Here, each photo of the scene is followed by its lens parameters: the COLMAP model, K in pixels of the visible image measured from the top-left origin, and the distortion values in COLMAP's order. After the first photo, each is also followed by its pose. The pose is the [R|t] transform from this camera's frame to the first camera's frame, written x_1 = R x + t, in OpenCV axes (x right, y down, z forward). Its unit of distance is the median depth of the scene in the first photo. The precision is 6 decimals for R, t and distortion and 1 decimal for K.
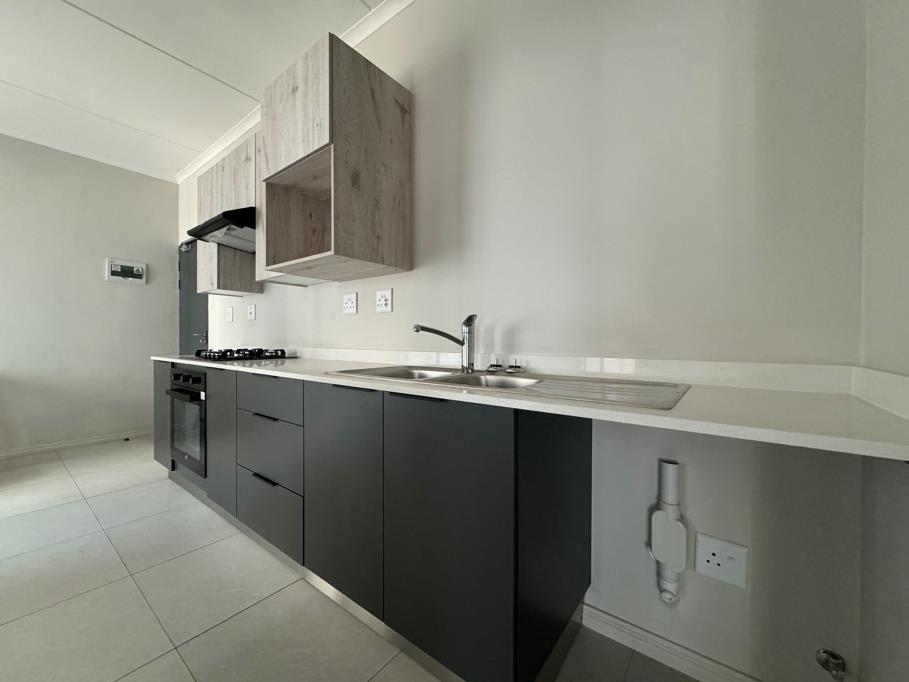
lens RADIAL K [[360.1, 0, 454.5], [0, 360.1, 341.0], [0, 0, 1]] dist [0.001451, -0.000017]
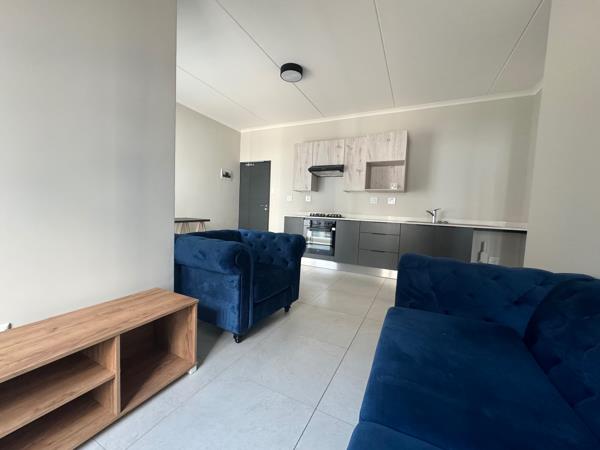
lens RADIAL K [[237.7, 0, 300.0], [0, 237.7, 225.0], [0, 0, 1]] dist [0.001451, -0.000017]
pose [[0.981092, 0.028286, 0.191465, -0.759130], [-0.039032, 0.997853, 0.052589, 0.014622], [-0.189566, -0.059067, 0.980090, -0.508801]]
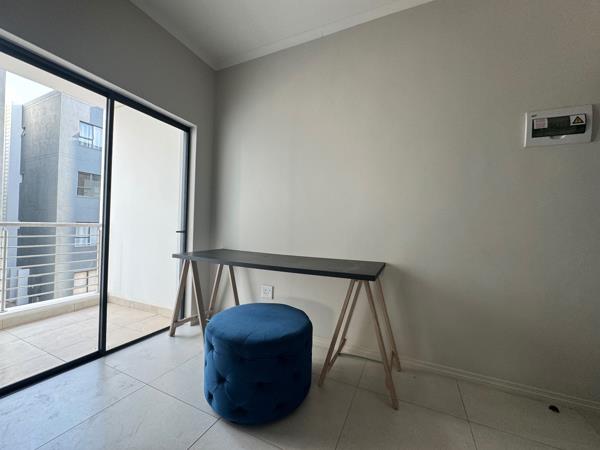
lens RADIAL K [[237.7, 0, 300.0], [0, 237.7, 225.0], [0, 0, 1]] dist [0.001451, -0.000017]
pose [[0.222570, -0.006211, -0.974897, -0.638695], [-0.033387, 0.999345, -0.013989, -0.011522], [0.974345, 0.035662, 0.222217, 0.520742]]
